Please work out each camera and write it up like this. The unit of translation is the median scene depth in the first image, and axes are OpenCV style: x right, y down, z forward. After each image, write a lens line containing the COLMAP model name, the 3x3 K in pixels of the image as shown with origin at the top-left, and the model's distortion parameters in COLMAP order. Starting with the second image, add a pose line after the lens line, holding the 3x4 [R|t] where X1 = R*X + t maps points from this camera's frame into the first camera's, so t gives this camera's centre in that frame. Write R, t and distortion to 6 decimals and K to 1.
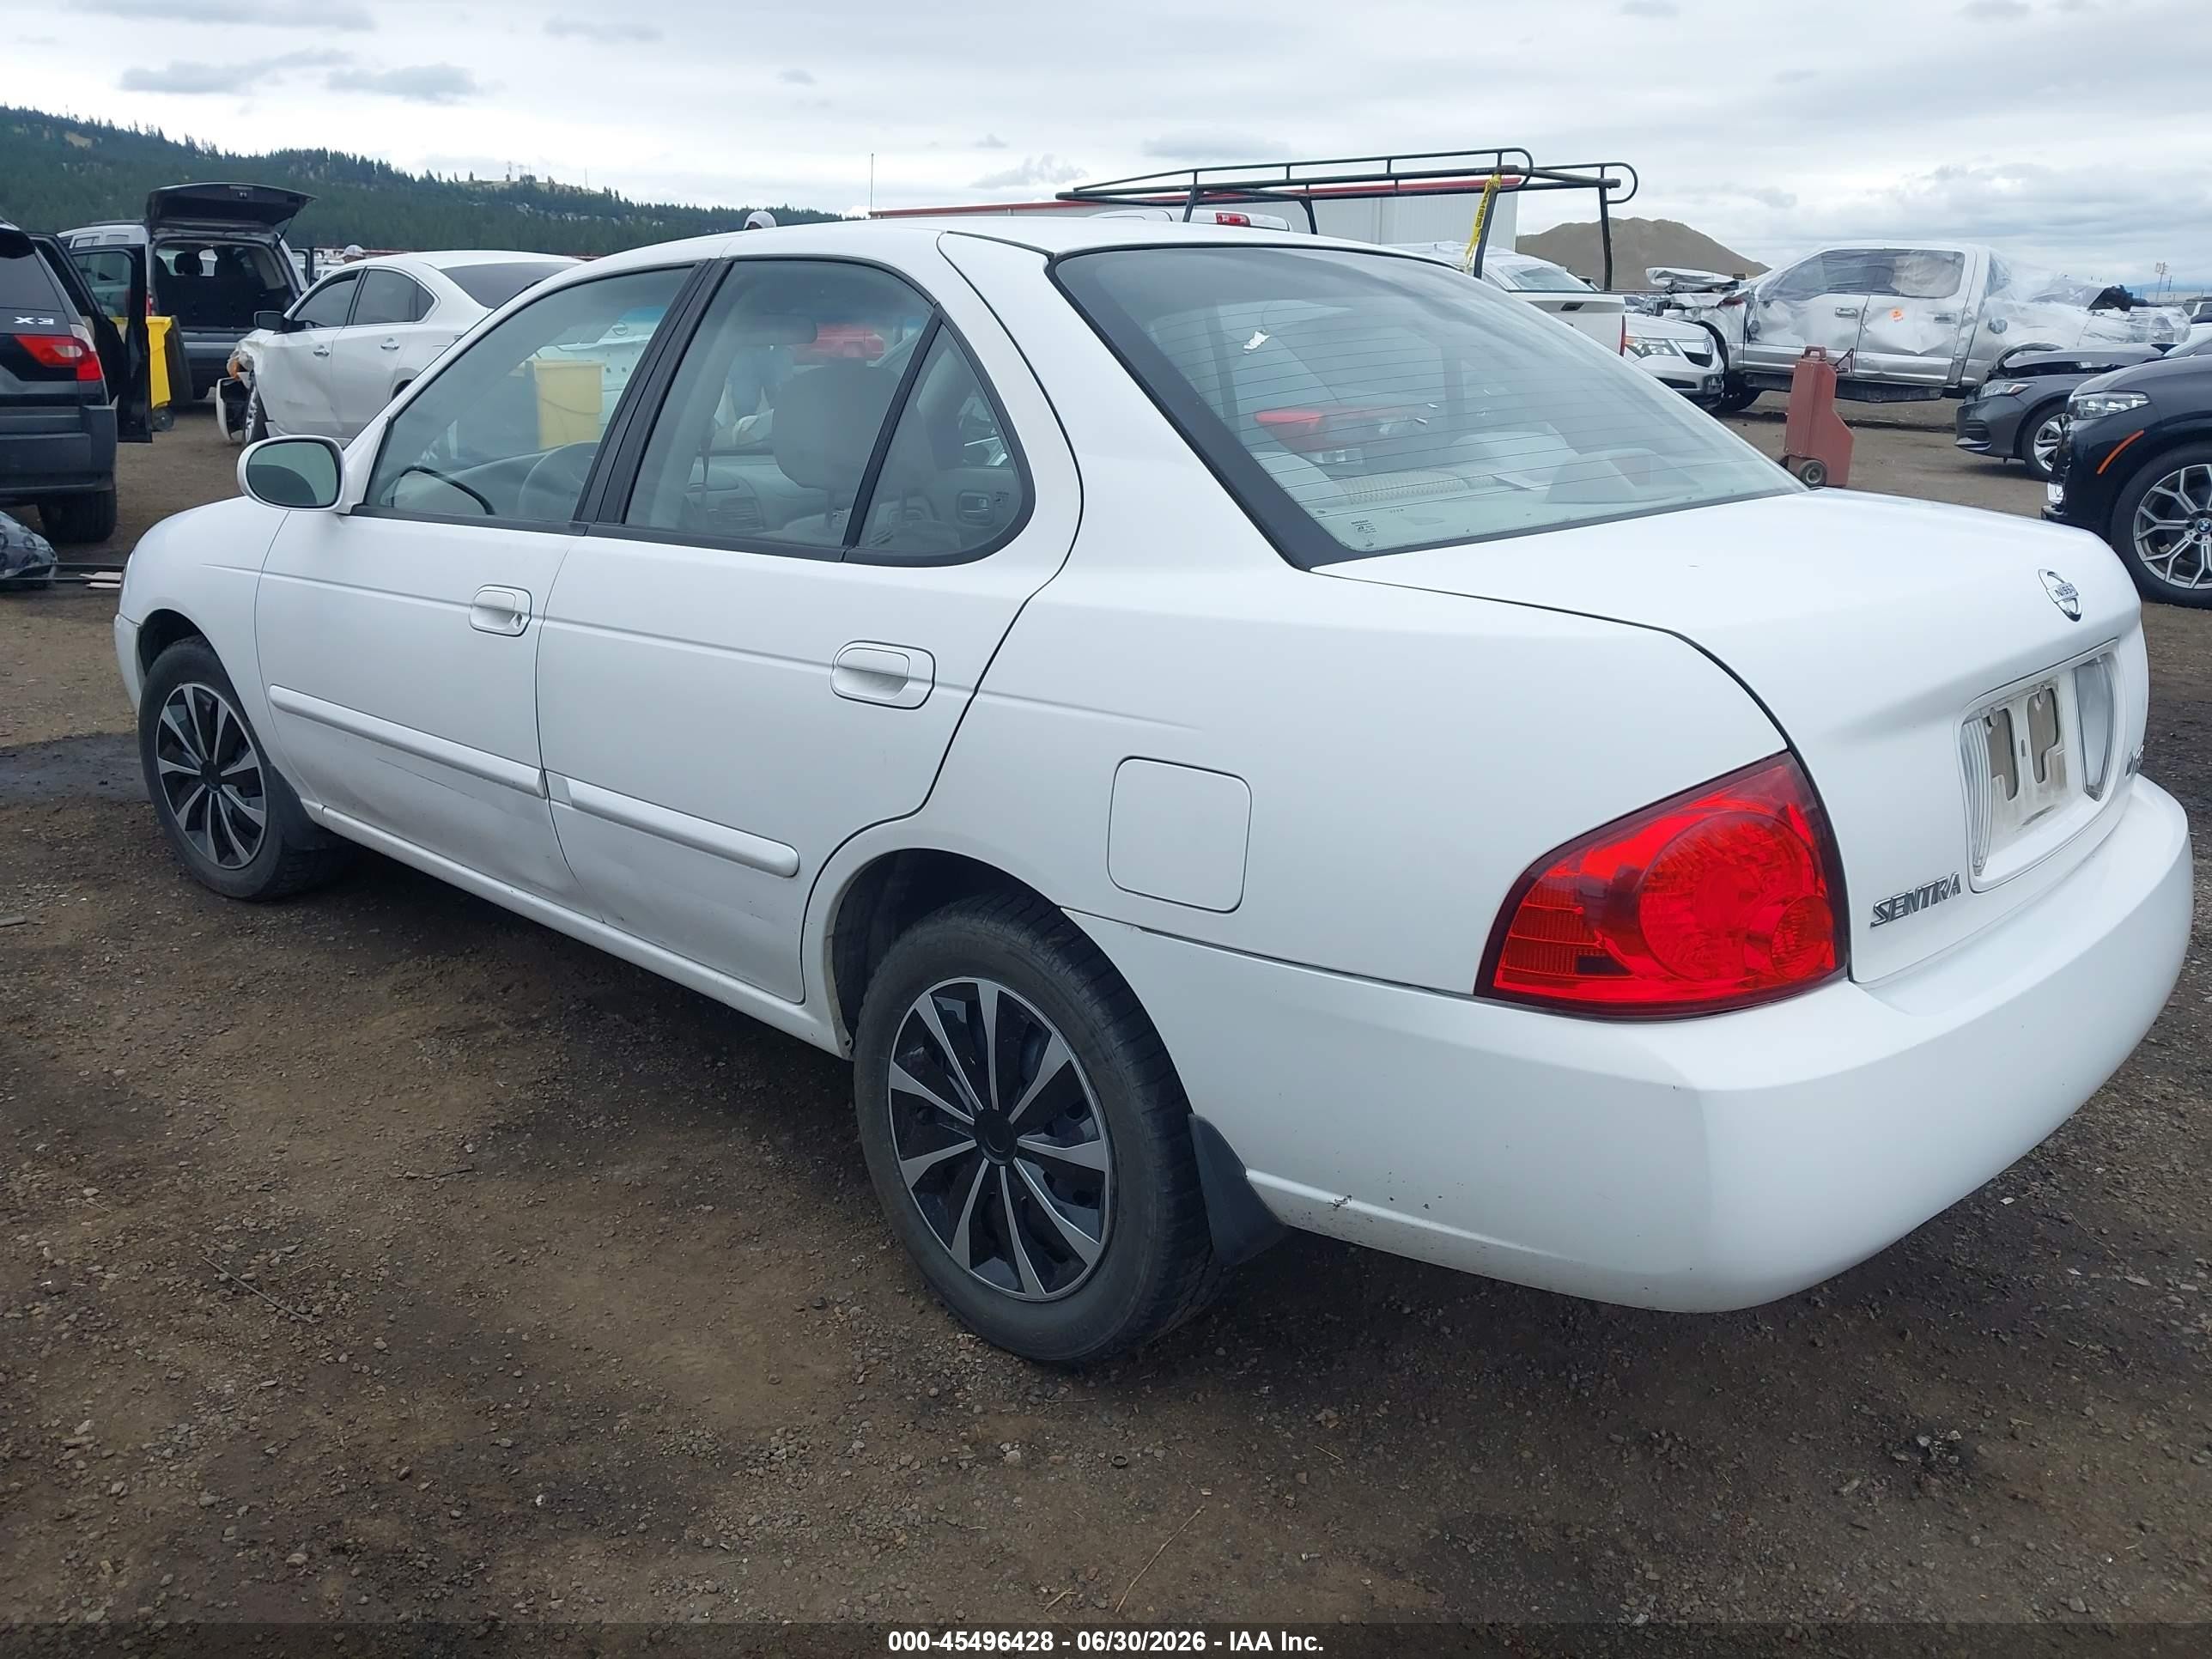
lens RADIAL K [[1771.5, 0, 1110.0], [0, 1771.5, 782.2], [0, 0, 1]] dist [0.048419, -0.064950]
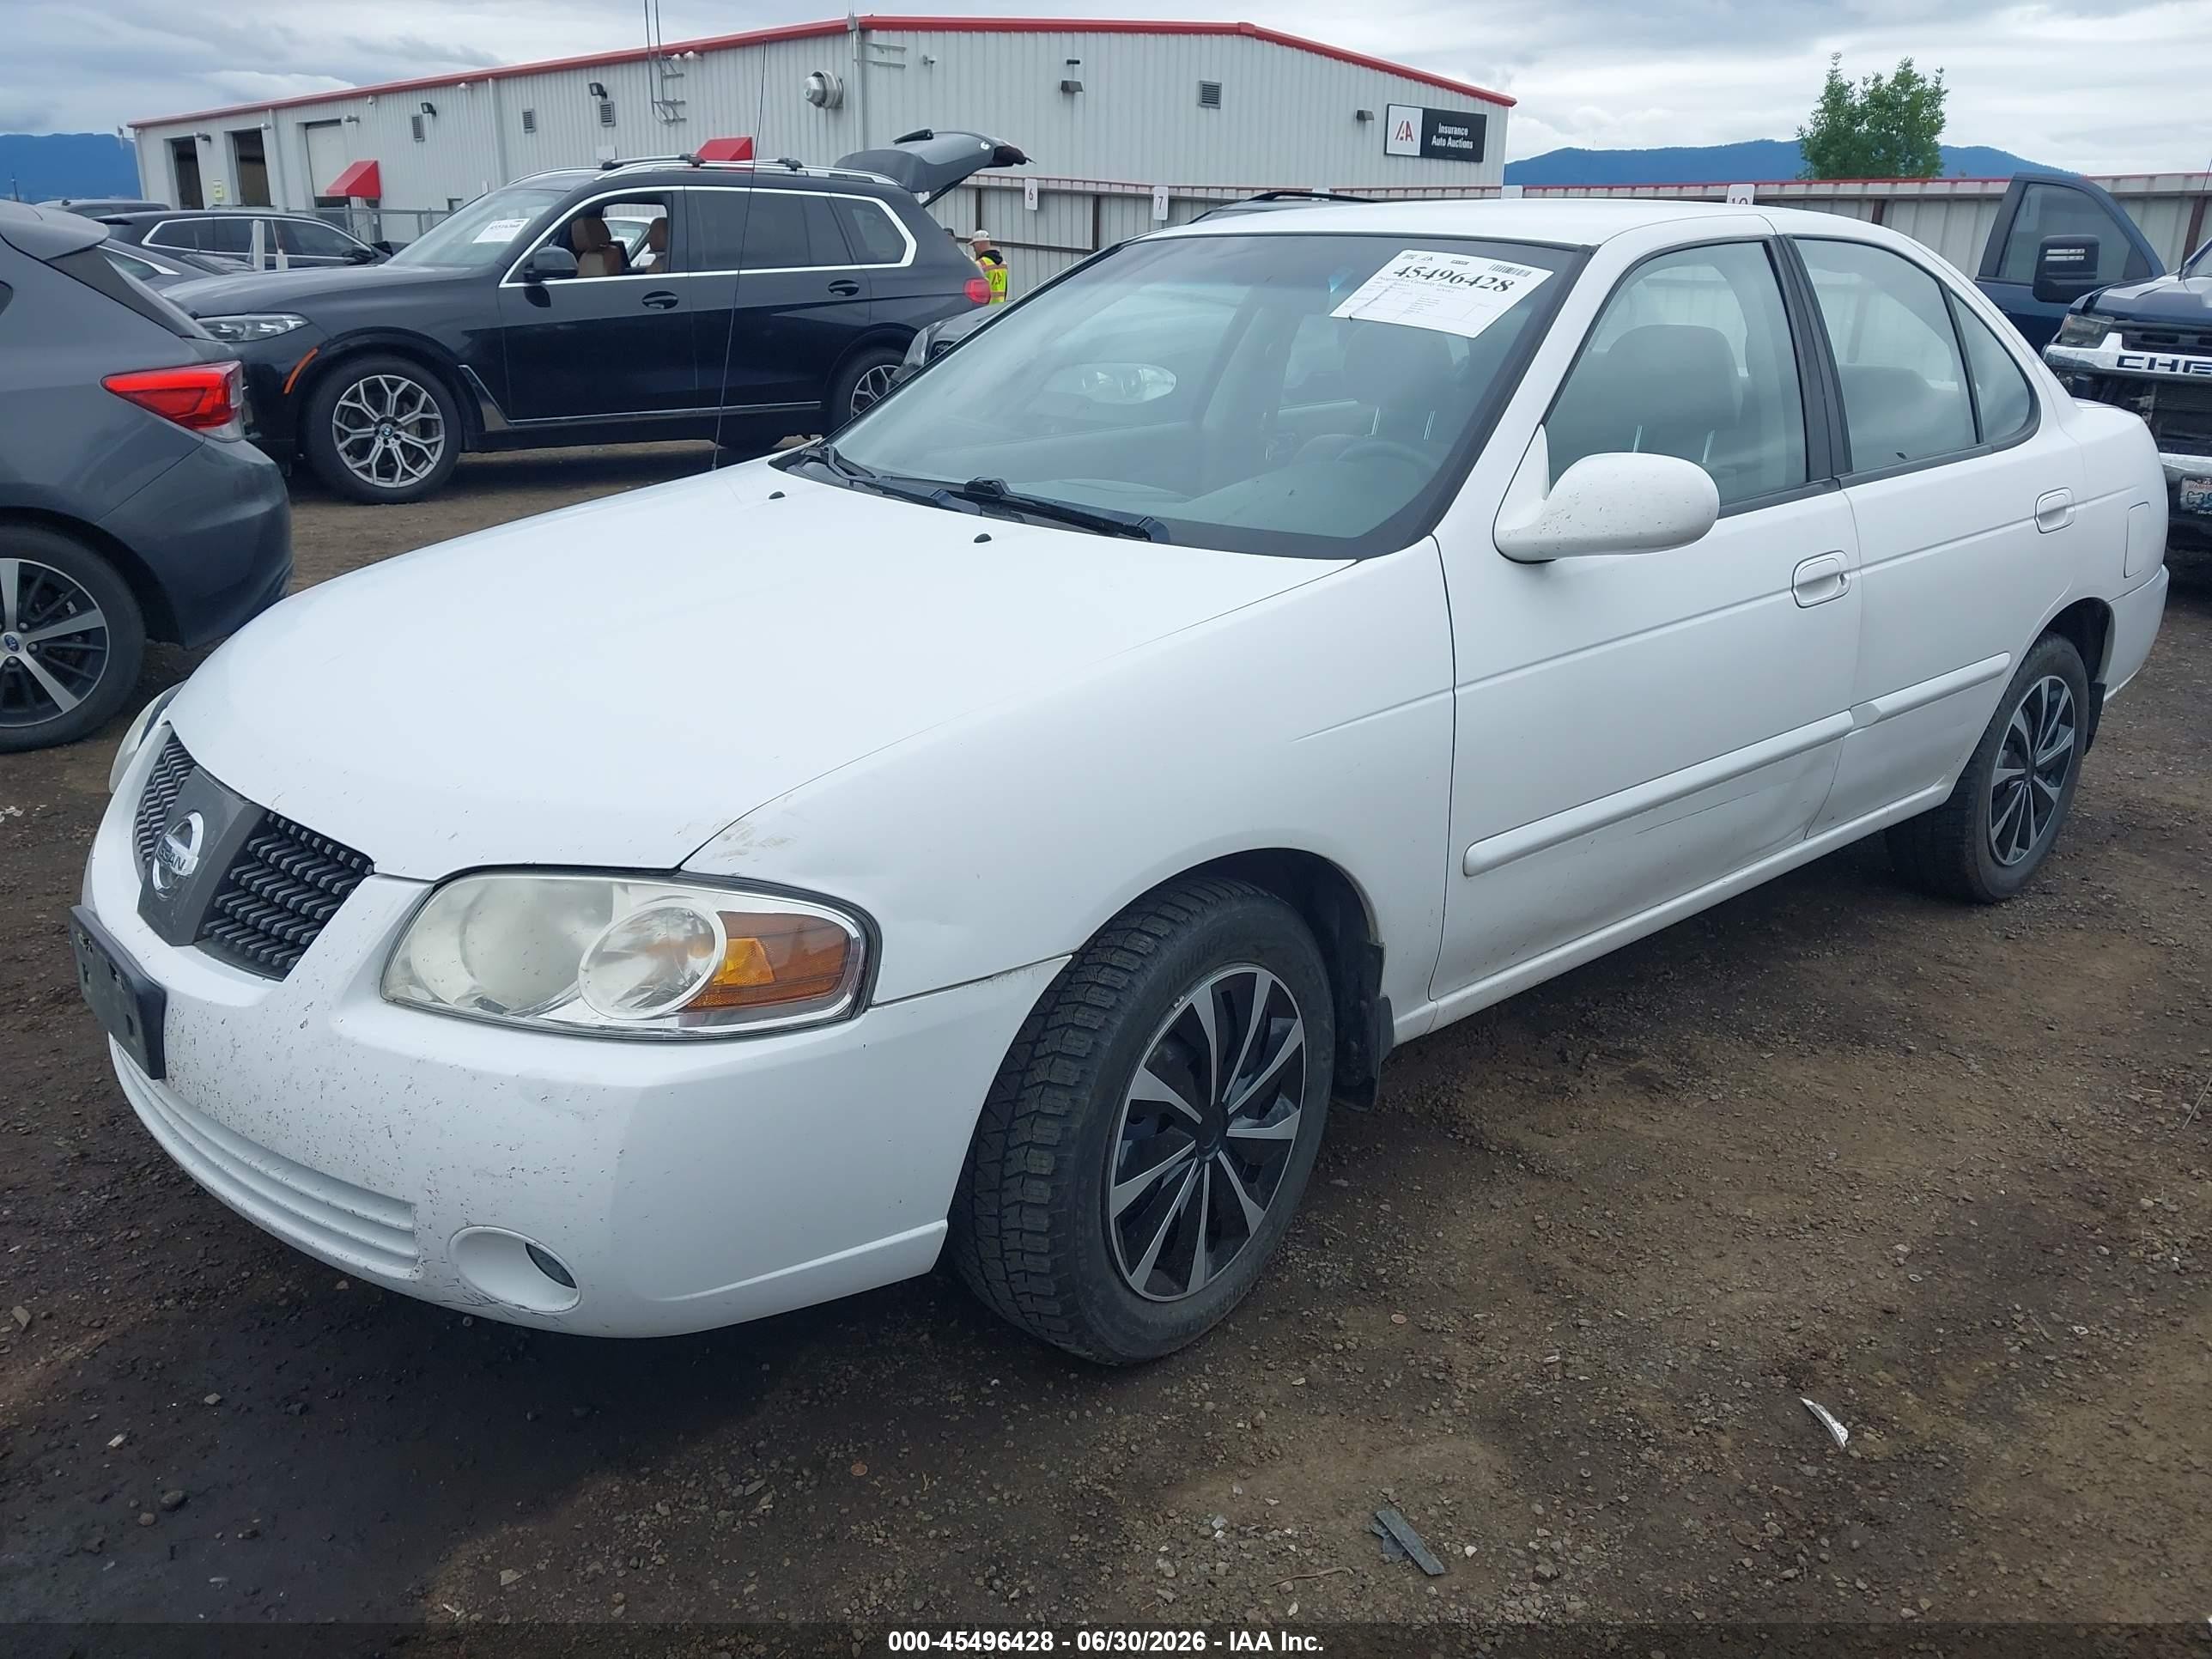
lens RADIAL K [[1771.5, 0, 1110.0], [0, 1771.5, 782.2], [0, 0, 1]] dist [0.048419, -0.064950]
pose [[0.068191, -0.290216, 0.954528, -1.352820], [0.239366, 0.933569, 0.266744, -0.351257], [-0.968532, 0.210292, 0.133129, 1.258630]]
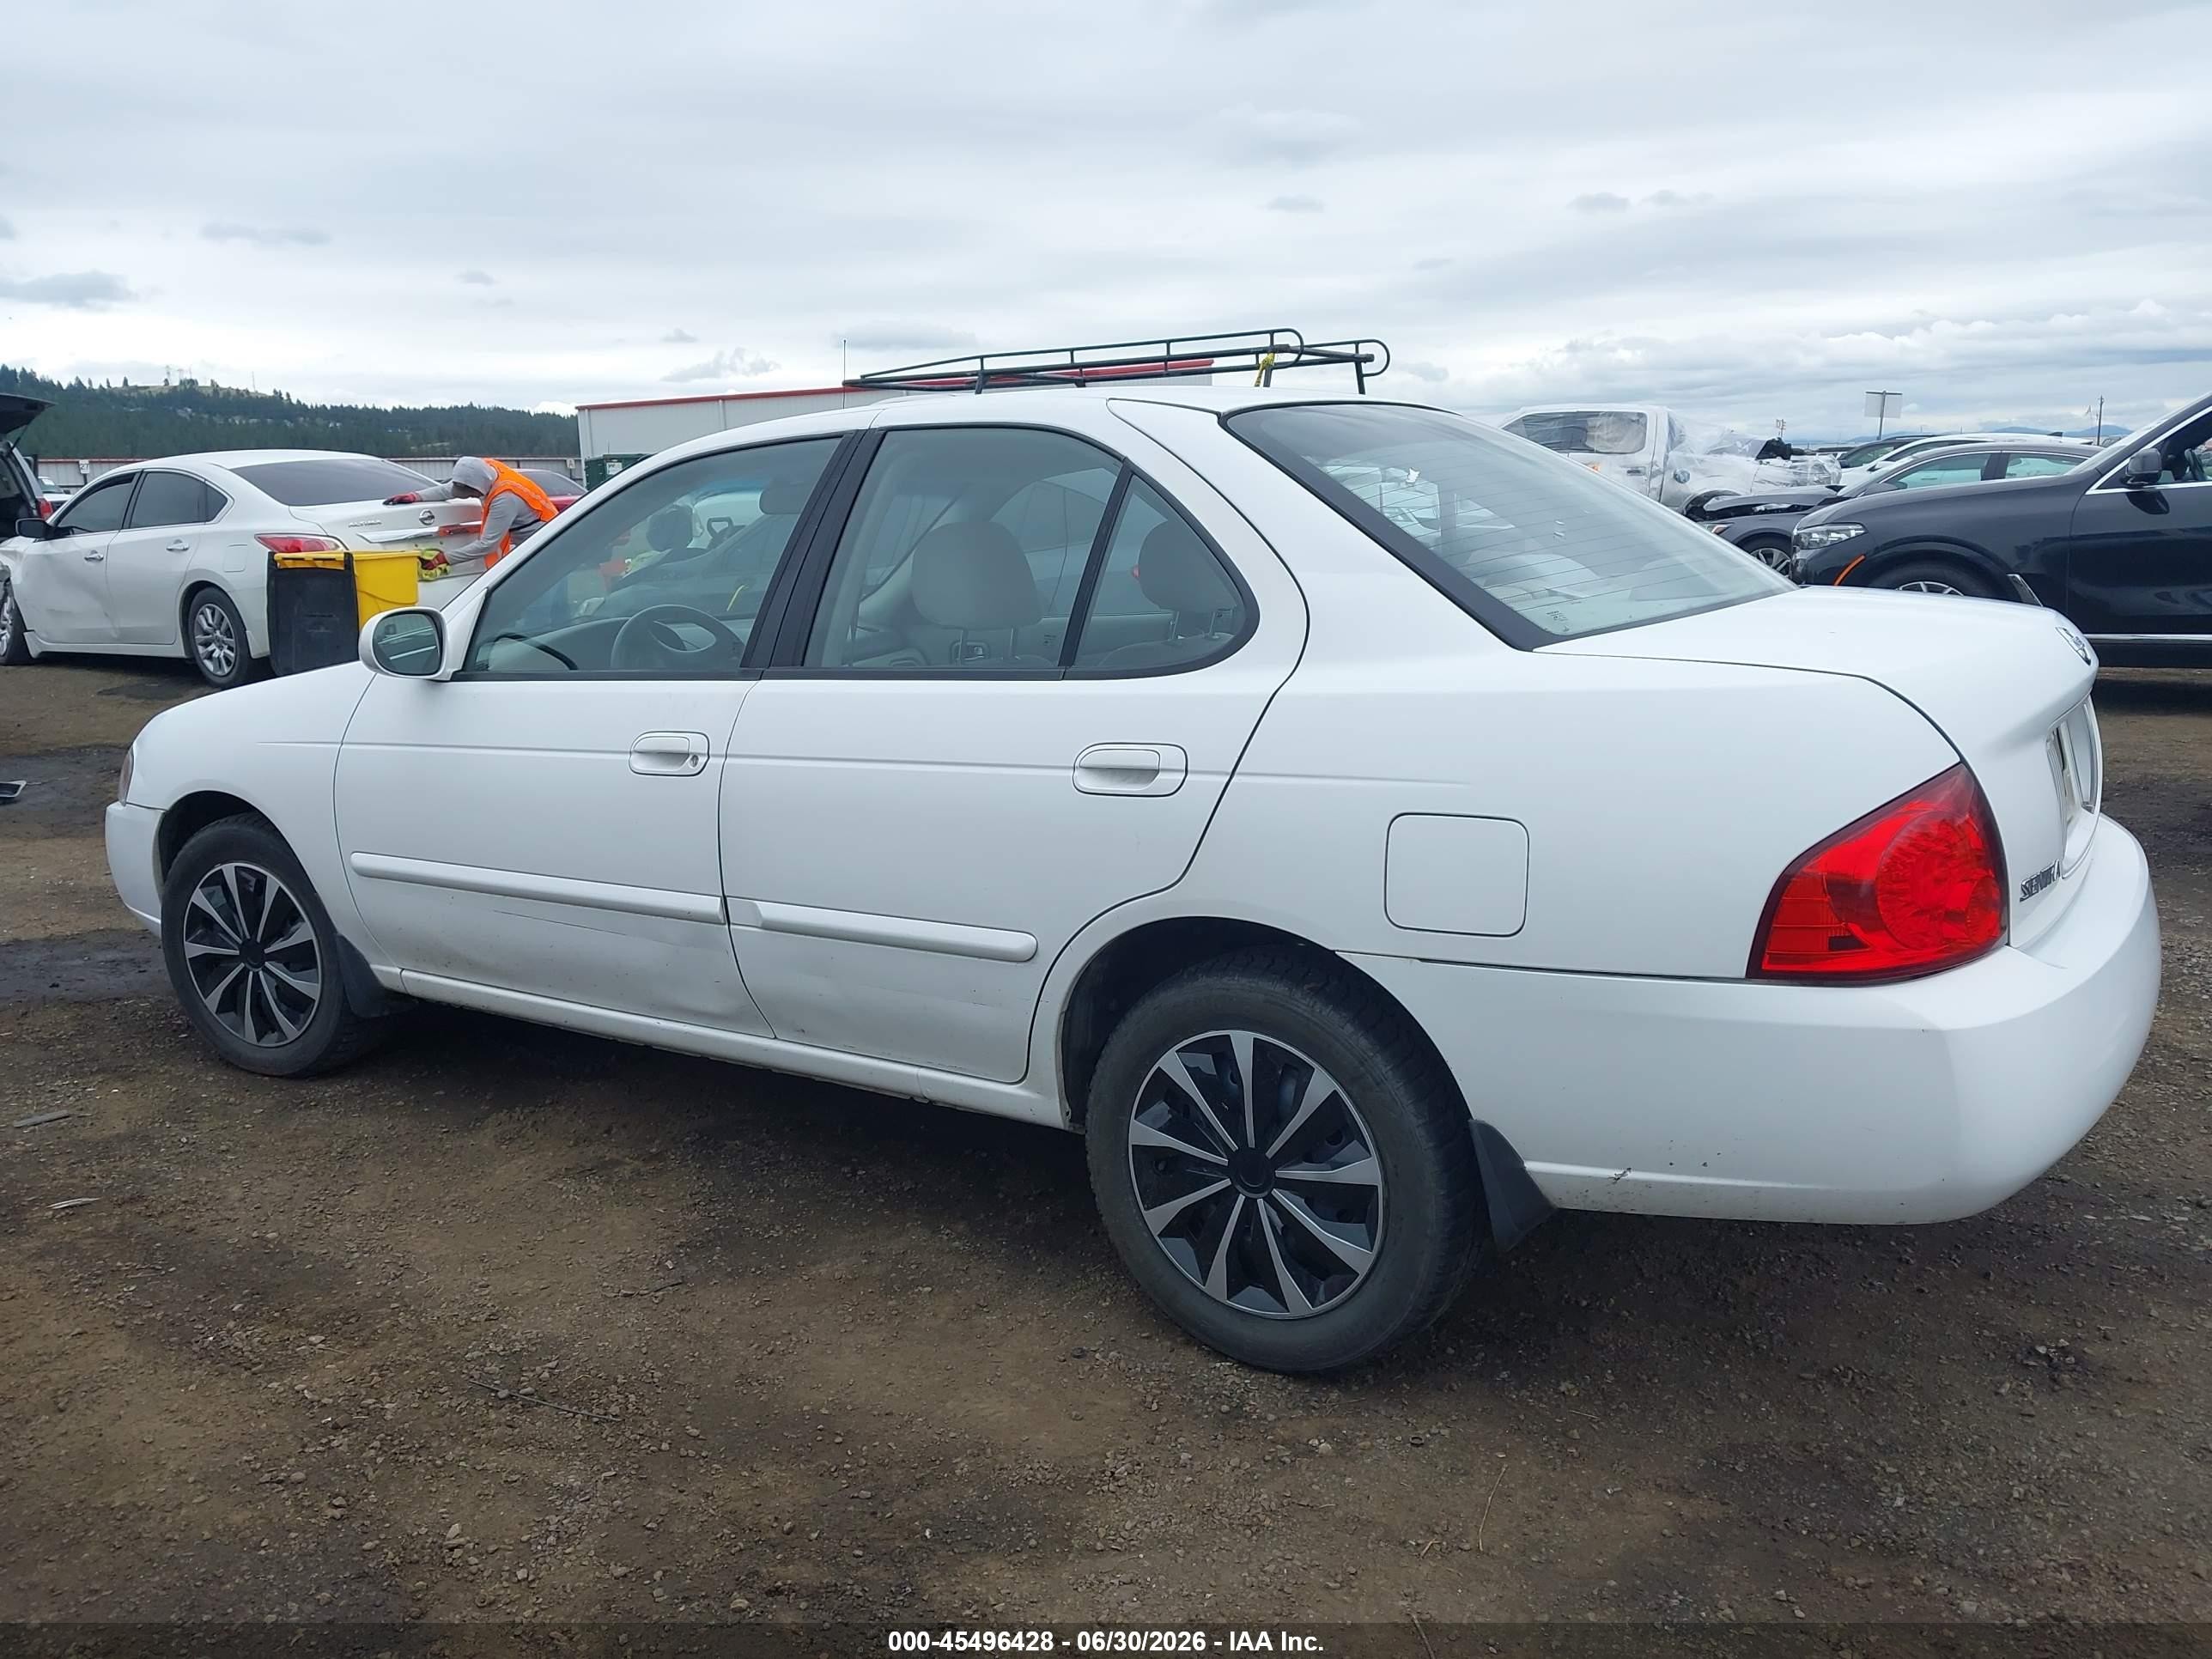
lens RADIAL K [[1771.5, 0, 1110.0], [0, 1771.5, 782.2], [0, 0, 1]] dist [0.048419, -0.064950]
pose [[0.985154, -0.061412, 0.160314, -0.247653], [0.076585, 0.992970, -0.090248, 0.037623], [-0.153645, 0.101186, 0.982932, -0.092105]]
